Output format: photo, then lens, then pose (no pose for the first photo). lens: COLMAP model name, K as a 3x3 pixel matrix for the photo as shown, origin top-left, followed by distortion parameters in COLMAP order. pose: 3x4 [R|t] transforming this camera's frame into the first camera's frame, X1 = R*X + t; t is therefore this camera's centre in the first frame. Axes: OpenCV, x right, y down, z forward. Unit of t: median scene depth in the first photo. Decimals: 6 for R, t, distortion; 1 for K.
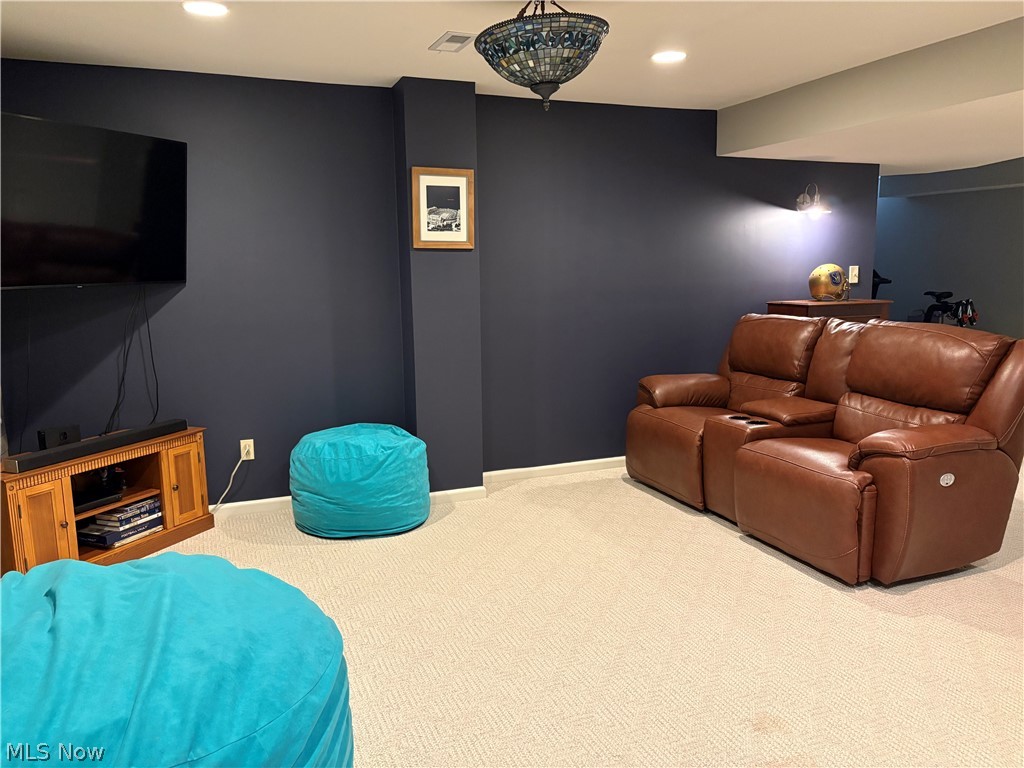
lens RADIAL K [[781.0, 0, 512.0], [0, 781.0, 384.0], [0, 0, 1]] dist [0.024181, -0.005418]
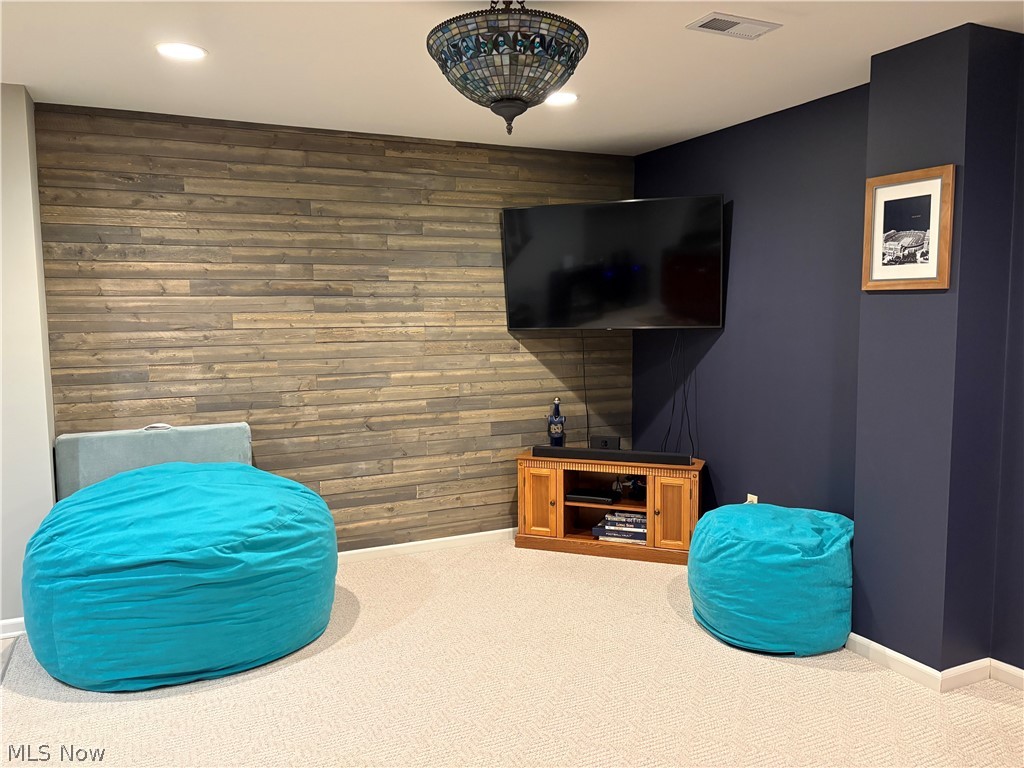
lens RADIAL K [[781.0, 0, 512.0], [0, 781.0, 384.0], [0, 0, 1]] dist [0.024181, -0.005418]
pose [[0.065631, 0.101853, -0.992632, 0.580541], [-0.149185, 0.984598, 0.091165, -0.106038], [0.986629, 0.142103, 0.079815, 0.632682]]
